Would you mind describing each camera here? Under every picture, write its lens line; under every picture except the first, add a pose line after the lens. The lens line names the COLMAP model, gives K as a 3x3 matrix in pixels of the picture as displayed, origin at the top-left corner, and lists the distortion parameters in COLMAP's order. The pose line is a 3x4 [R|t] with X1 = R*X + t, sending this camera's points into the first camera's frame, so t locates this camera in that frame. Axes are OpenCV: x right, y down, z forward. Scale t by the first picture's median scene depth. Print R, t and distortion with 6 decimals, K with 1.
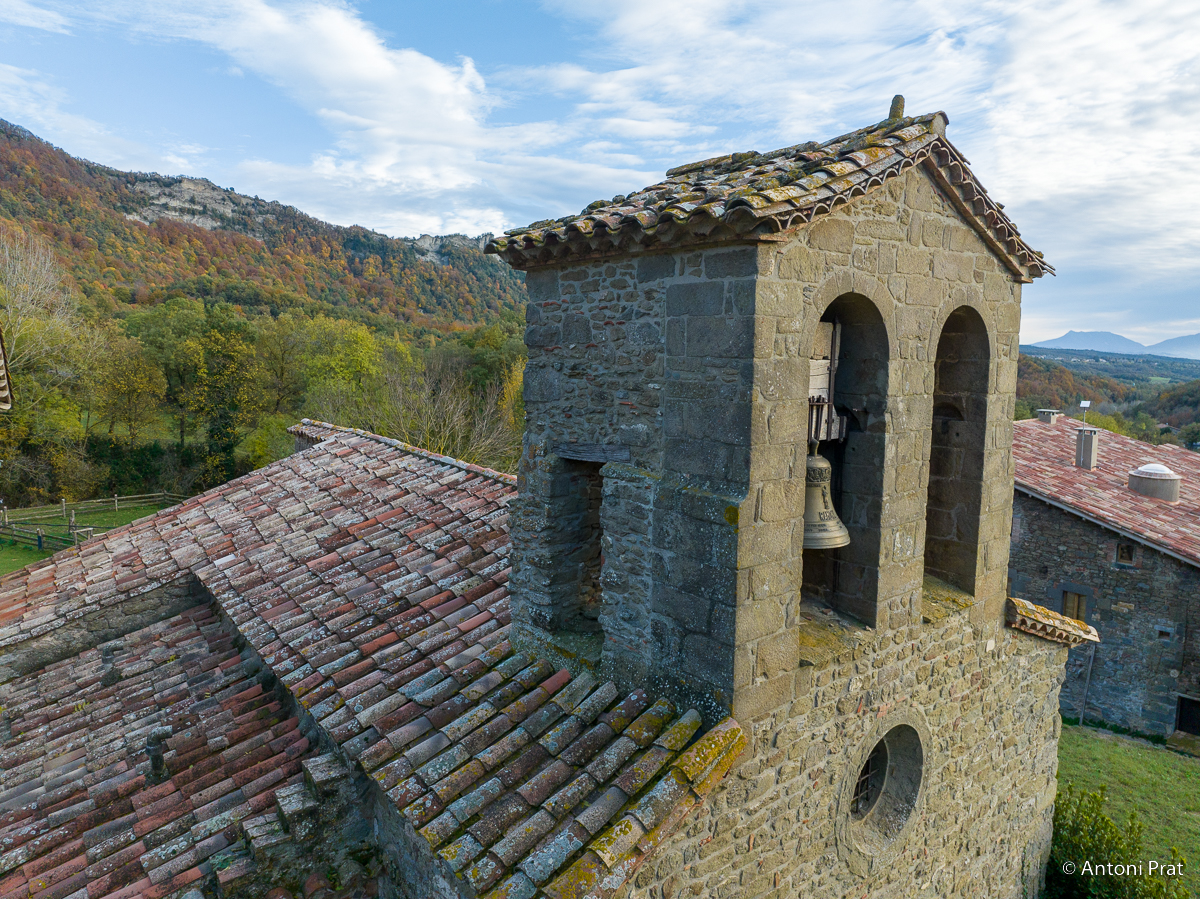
lens RADIAL K [[846.4, 0, 598.1], [0, 846.4, 447.9], [0, 0, 1]] dist [-0.041011, 0.011638]
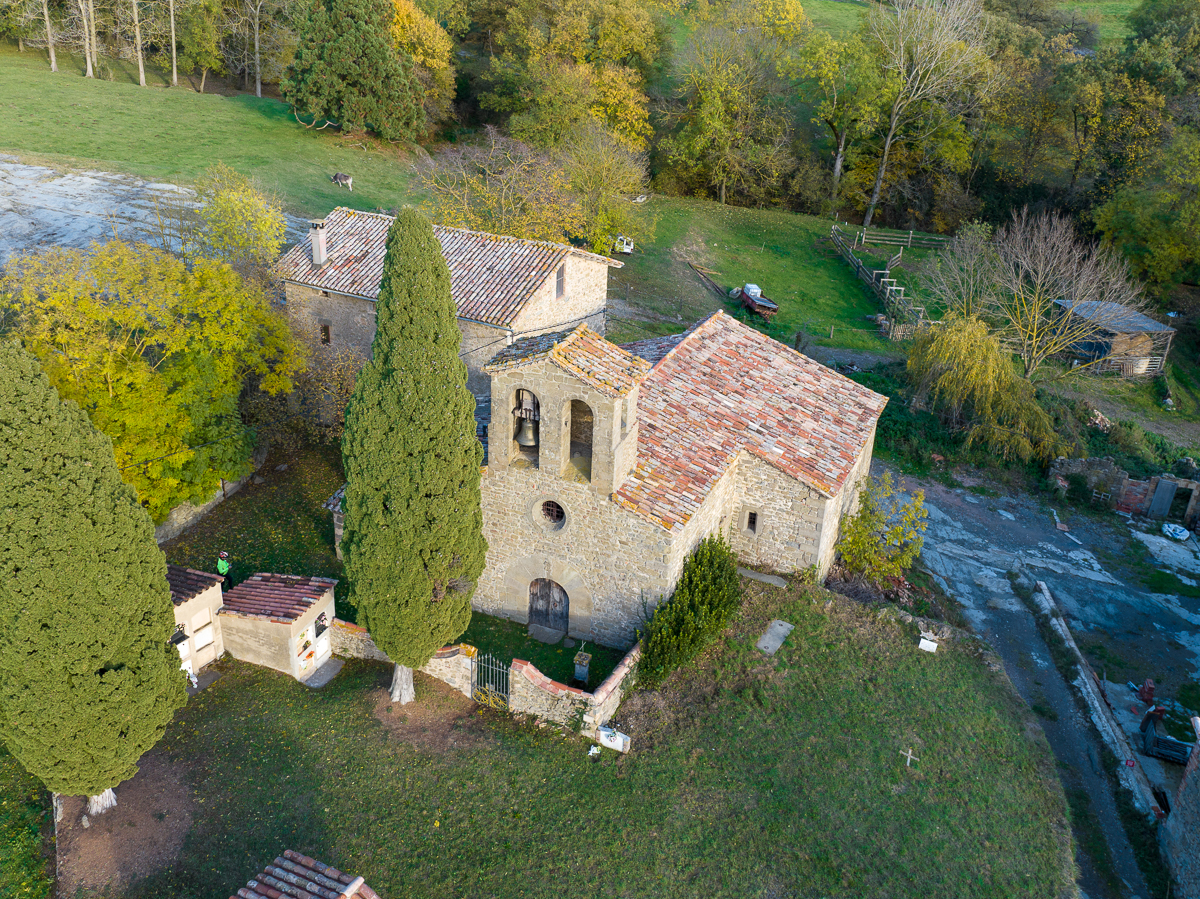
lens RADIAL K [[1055.7, 0, 531.0], [0, 1055.7, 392.8], [0, 0, 1]] dist [-0.015515, -0.034834]
pose [[0.438212, 0.359108, -0.824021, 4.082267], [-0.118321, 0.931797, 0.343154, -1.731362], [0.891050, -0.052876, 0.450815, -1.162418]]
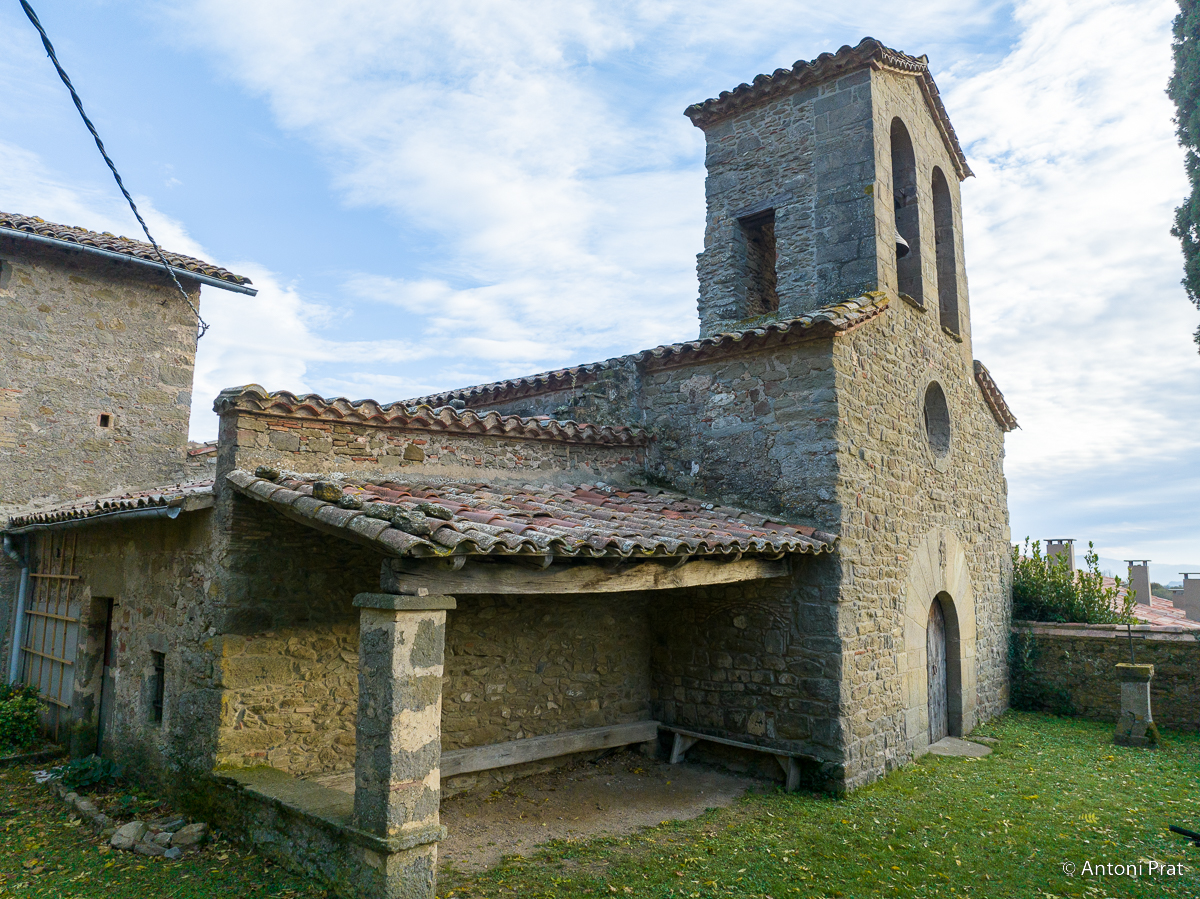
lens RADIAL K [[846.4, 0, 597.3], [0, 846.4, 448.4], [0, 0, 1]] dist [-0.041011, 0.011638]
pose [[0.982832, 0.027190, 0.182489, -0.632704], [0.021503, 0.965462, -0.259657, 0.913933], [-0.183247, 0.259123, 0.948302, -0.444034]]
